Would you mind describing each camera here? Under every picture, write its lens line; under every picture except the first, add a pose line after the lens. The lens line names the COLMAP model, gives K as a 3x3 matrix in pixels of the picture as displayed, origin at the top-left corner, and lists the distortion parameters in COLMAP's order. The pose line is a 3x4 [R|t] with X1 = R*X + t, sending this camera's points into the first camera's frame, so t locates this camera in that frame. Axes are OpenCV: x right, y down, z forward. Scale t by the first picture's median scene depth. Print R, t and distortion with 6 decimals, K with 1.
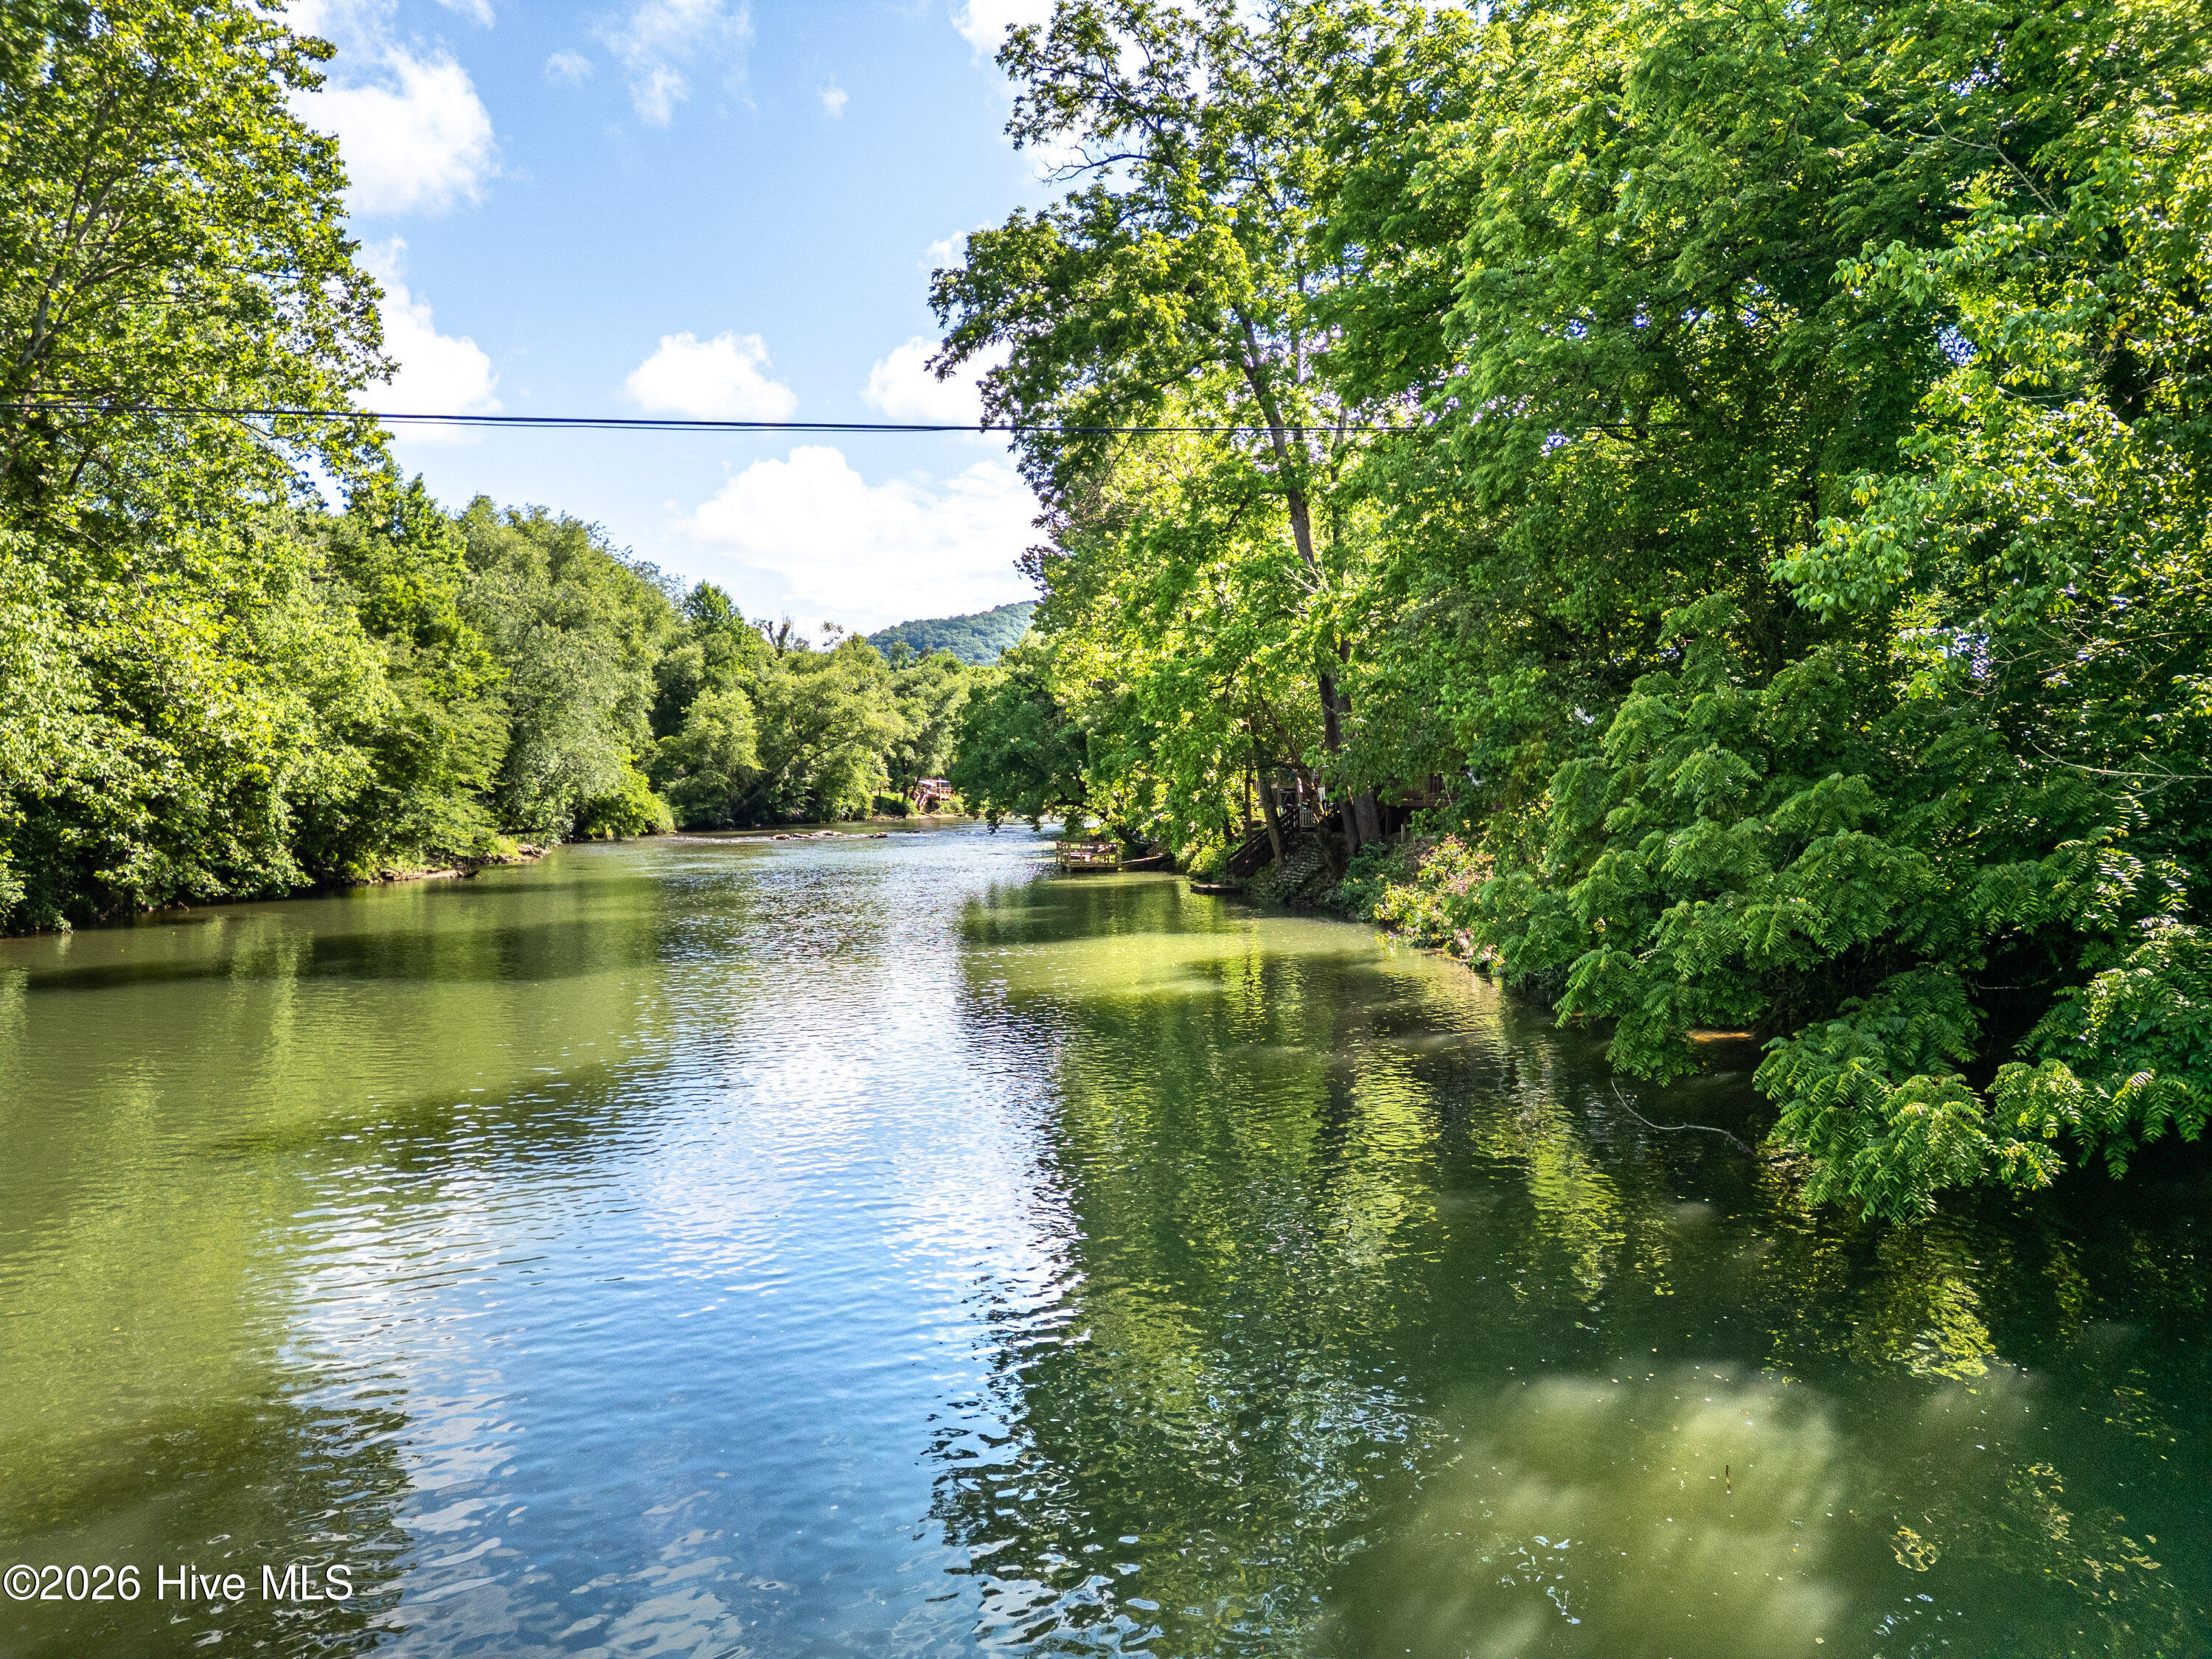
lens RADIAL K [[1531.9, 0, 1106.0], [0, 1531.9, 829.5], [0, 0, 1]] dist [0.061633, -0.101662]
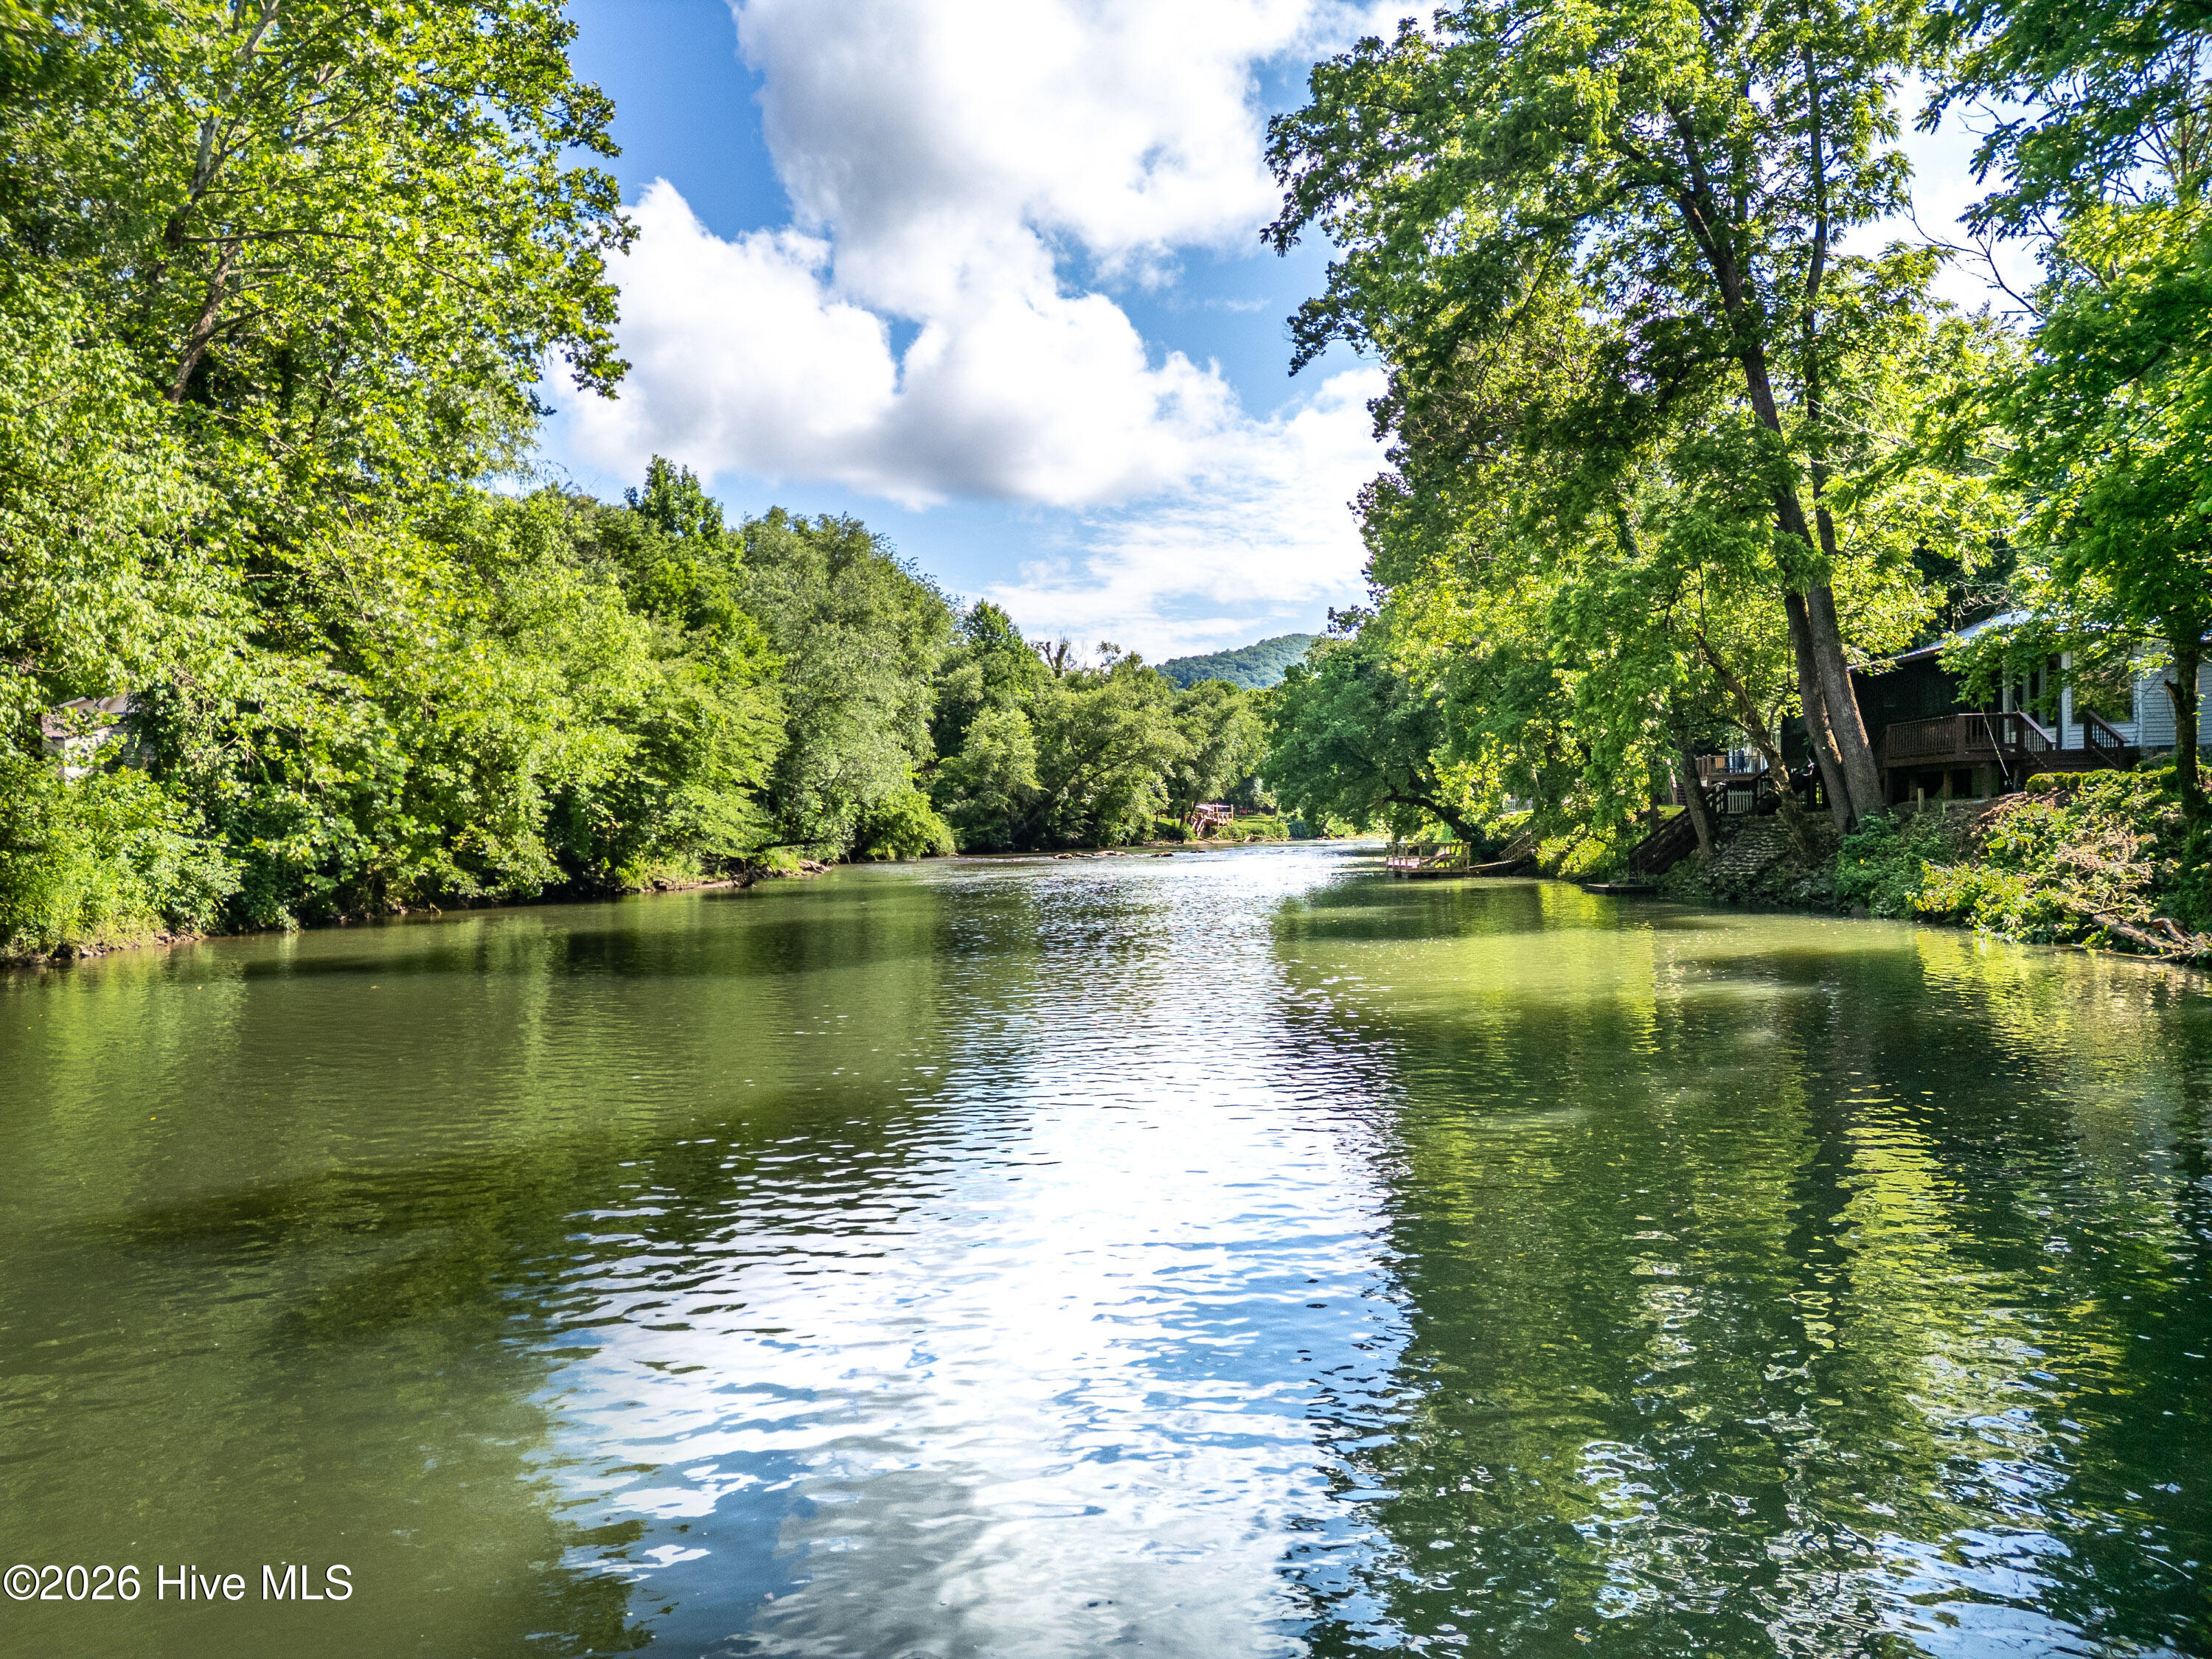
lens RADIAL K [[1531.9, 0, 1106.0], [0, 1531.9, 829.5], [0, 0, 1]] dist [0.061633, -0.101662]
pose [[0.984952, -0.010949, -0.172483, -0.040516], [0.007079, 0.999710, -0.023033, 0.019771], [0.172685, 0.021466, 0.984743, 0.129852]]
